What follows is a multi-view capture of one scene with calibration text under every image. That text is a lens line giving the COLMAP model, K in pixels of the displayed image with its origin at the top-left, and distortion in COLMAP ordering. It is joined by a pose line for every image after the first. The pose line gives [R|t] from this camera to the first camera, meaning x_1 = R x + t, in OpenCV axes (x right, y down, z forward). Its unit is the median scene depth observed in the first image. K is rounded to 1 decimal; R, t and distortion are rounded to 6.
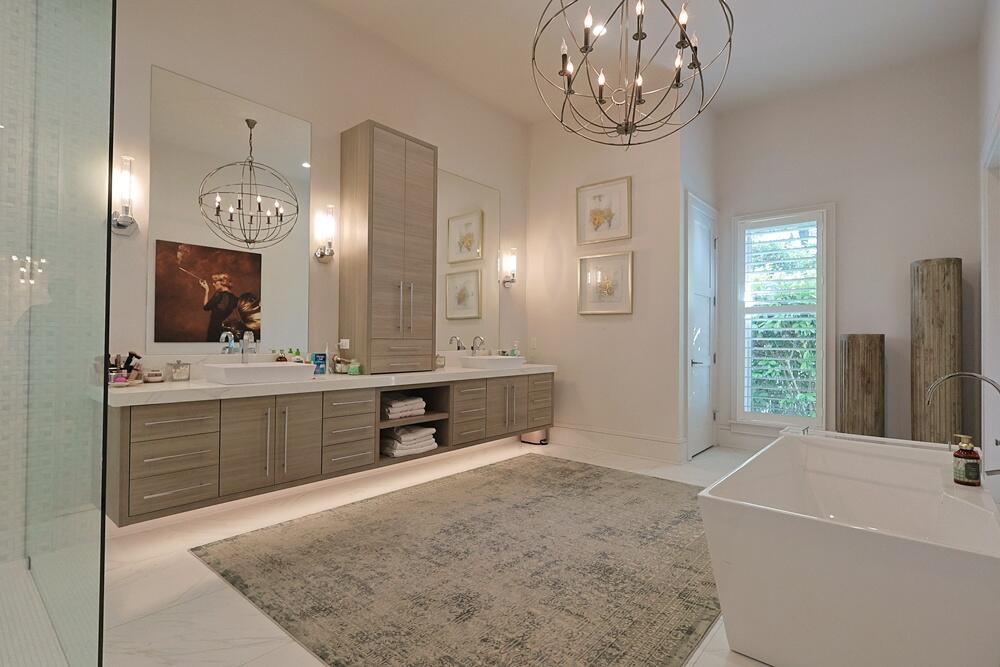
lens RADIAL K [[486.5, 0, 500.0], [0, 486.5, 333.5], [0, 0, 1]] dist [-0.001951, -0.000140]
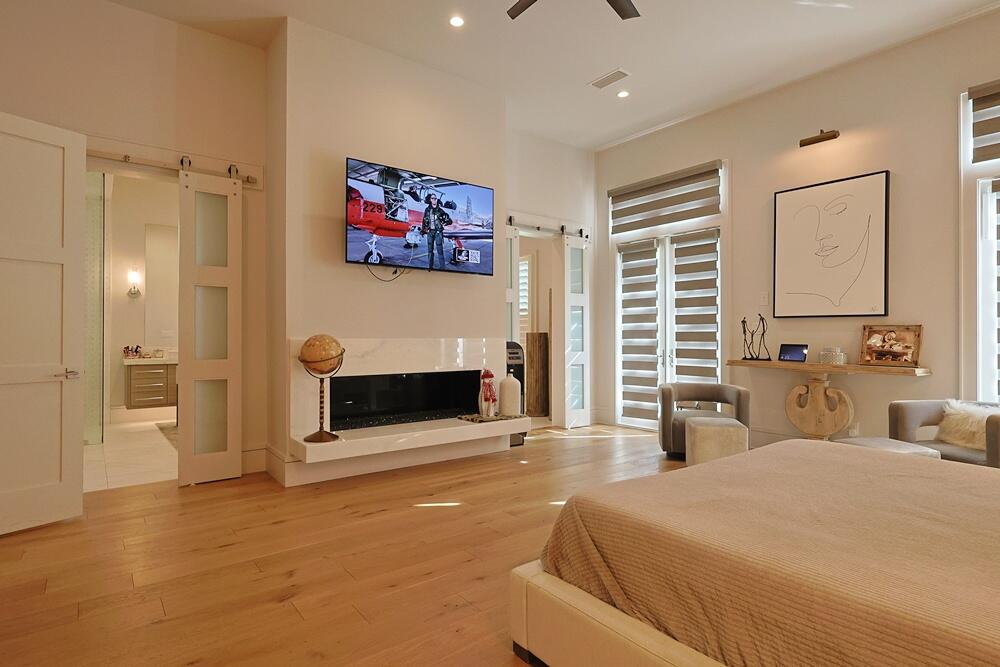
lens RADIAL K [[540.7, 0, 500.0], [0, 540.7, 333.5], [0, 0, 1]] dist [0.003250, 0.000430]
pose [[0.977789, -0.005088, -0.209532, 0.625243], [0.008875, 0.999814, 0.017134, -0.019988], [0.209406, -0.018613, 0.977652, -0.499493]]
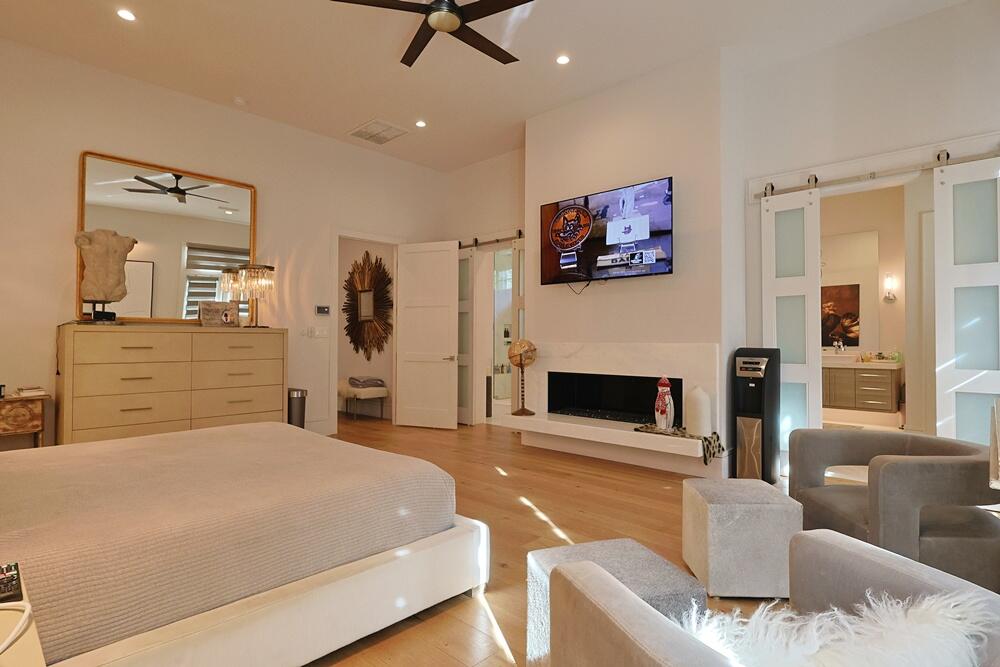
lens RADIAL K [[518.9, 0, 500.0], [0, 518.9, 333.5], [0, 0, 1]] dist [-0.001614, -0.000766]
pose [[-0.070971, -0.025688, -0.997148, 1.119069], [0.017975, 0.999473, -0.027027, 0.001505], [0.997316, -0.019842, -0.070472, 0.069387]]
